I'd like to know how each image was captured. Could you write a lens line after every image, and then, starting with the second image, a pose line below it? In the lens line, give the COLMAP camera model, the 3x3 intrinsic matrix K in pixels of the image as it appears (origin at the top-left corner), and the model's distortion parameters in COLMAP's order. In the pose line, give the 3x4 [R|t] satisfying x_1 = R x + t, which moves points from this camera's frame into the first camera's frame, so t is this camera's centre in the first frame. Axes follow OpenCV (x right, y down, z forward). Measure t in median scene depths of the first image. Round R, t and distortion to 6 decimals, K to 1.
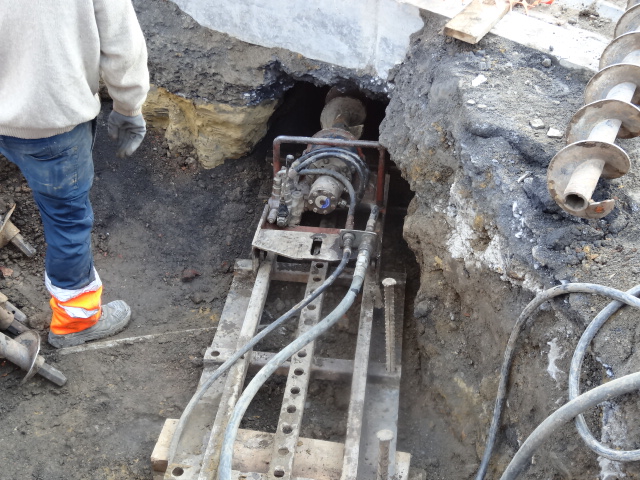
lens RADIAL K [[846.2, 0, 320.0], [0, 846.2, 240.0], [0, 0, 1]] dist [-0.009828, -0.004828]
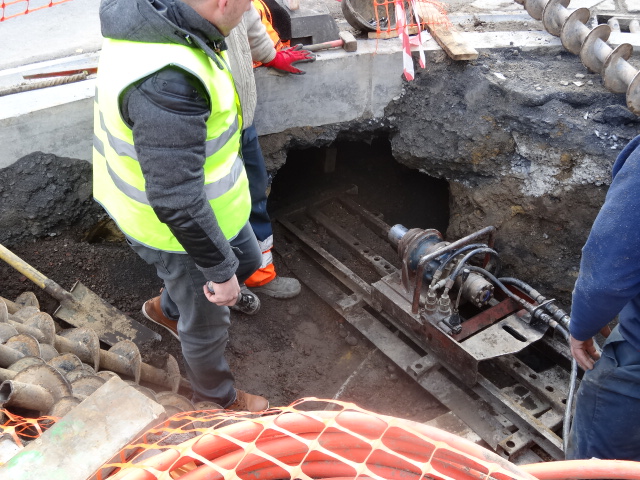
lens RADIAL K [[742.5, 0, 320.0], [0, 742.5, 240.0], [0, 0, 1]] dist [-0.003061, -0.018934]
pose [[0.748586, -0.431685, 0.503256, -0.657601], [0.471264, 0.880329, 0.054134, -0.131262], [-0.466399, 0.196643, 0.862440, 0.100442]]
